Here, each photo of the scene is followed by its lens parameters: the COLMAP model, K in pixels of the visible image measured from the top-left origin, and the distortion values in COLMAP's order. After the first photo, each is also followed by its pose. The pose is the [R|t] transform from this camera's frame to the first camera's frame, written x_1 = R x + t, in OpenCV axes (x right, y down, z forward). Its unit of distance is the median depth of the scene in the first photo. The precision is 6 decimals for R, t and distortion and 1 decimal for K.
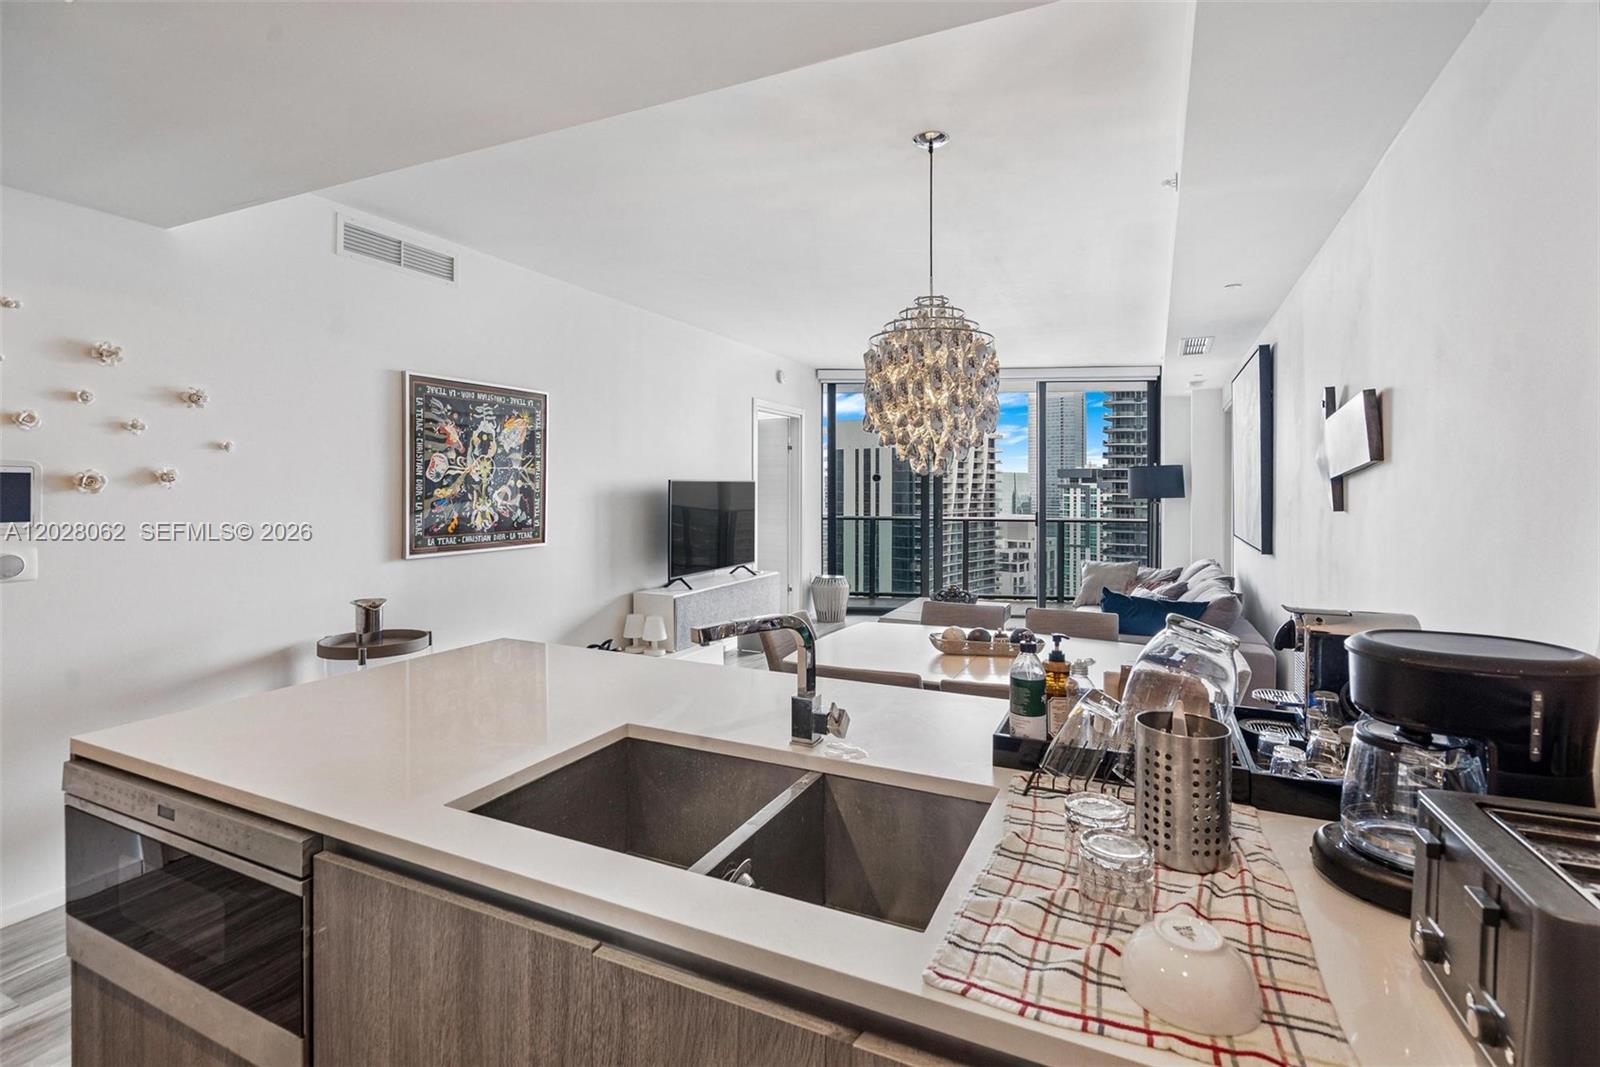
lens RADIAL K [[735.5, 0, 787.5], [0, 735.5, 481.5], [0, 0, 1]] dist [0.004475, 0.000218]
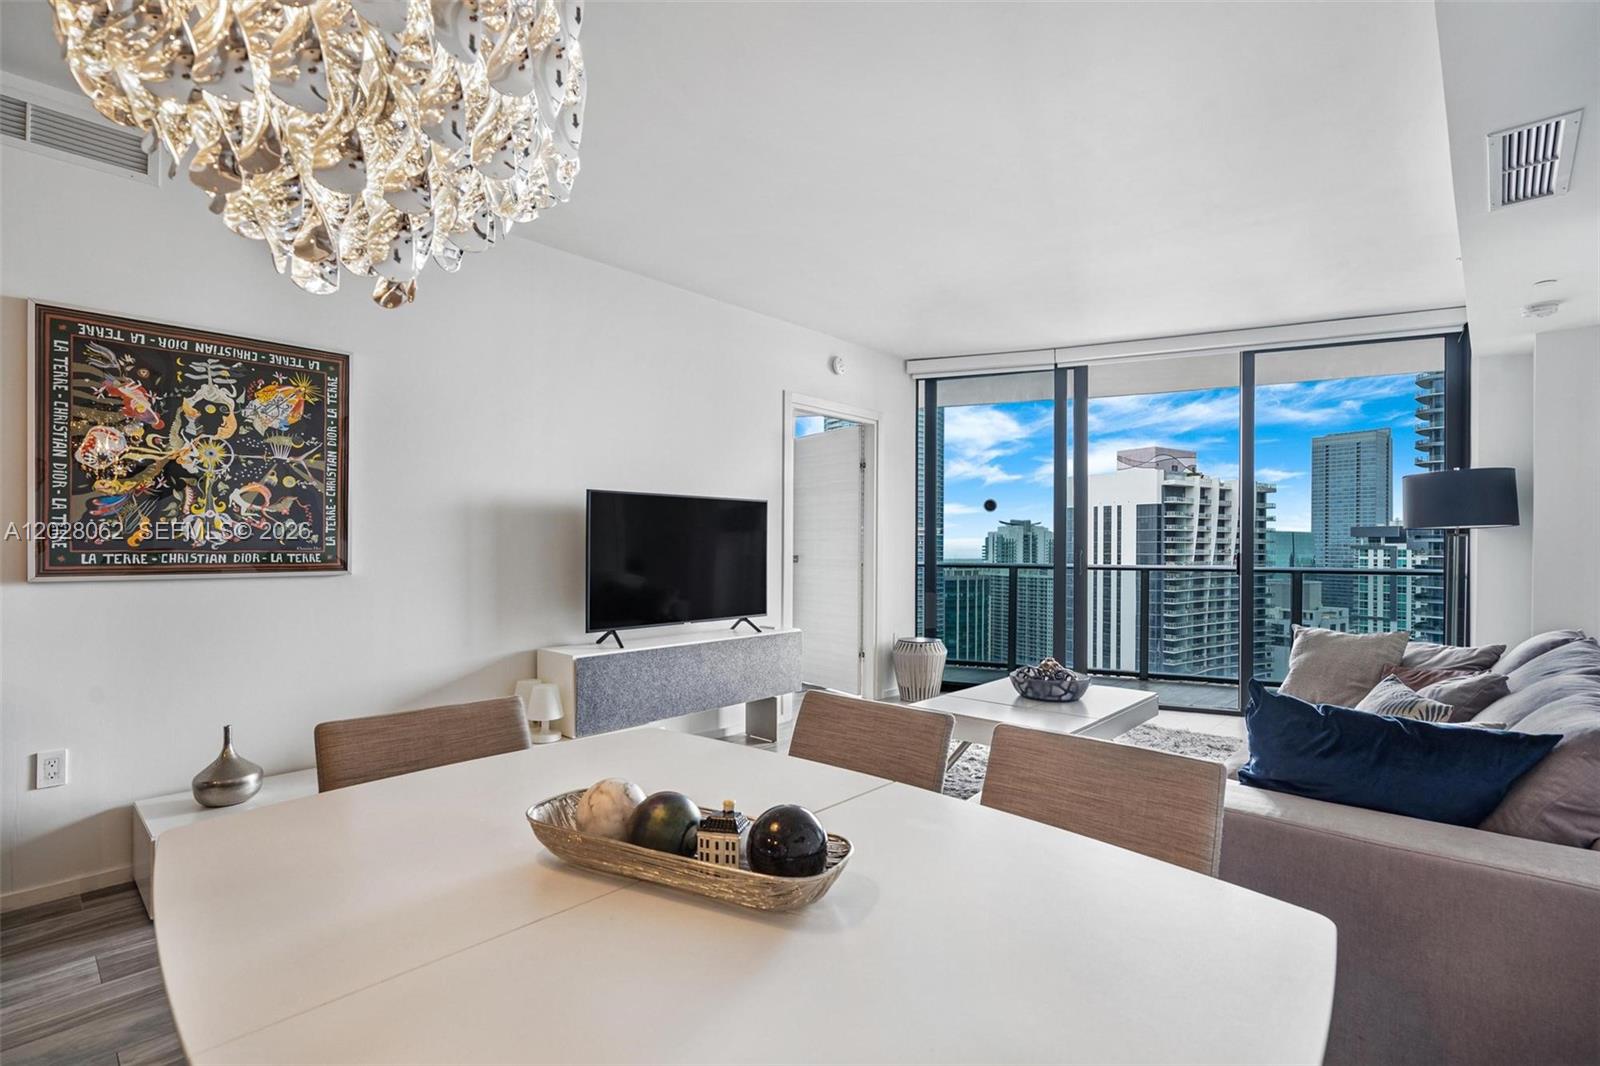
lens RADIAL K [[735.5, 0, 793.6], [0, 735.5, 546.3], [0, 0, 1]] dist [0.004475, 0.000218]
pose [[0.956586, 0.000881, -0.291448, 0.282958], [0.000743, 0.999985, 0.005461, 0.059497], [0.291448, -0.005440, 0.956571, 0.483477]]
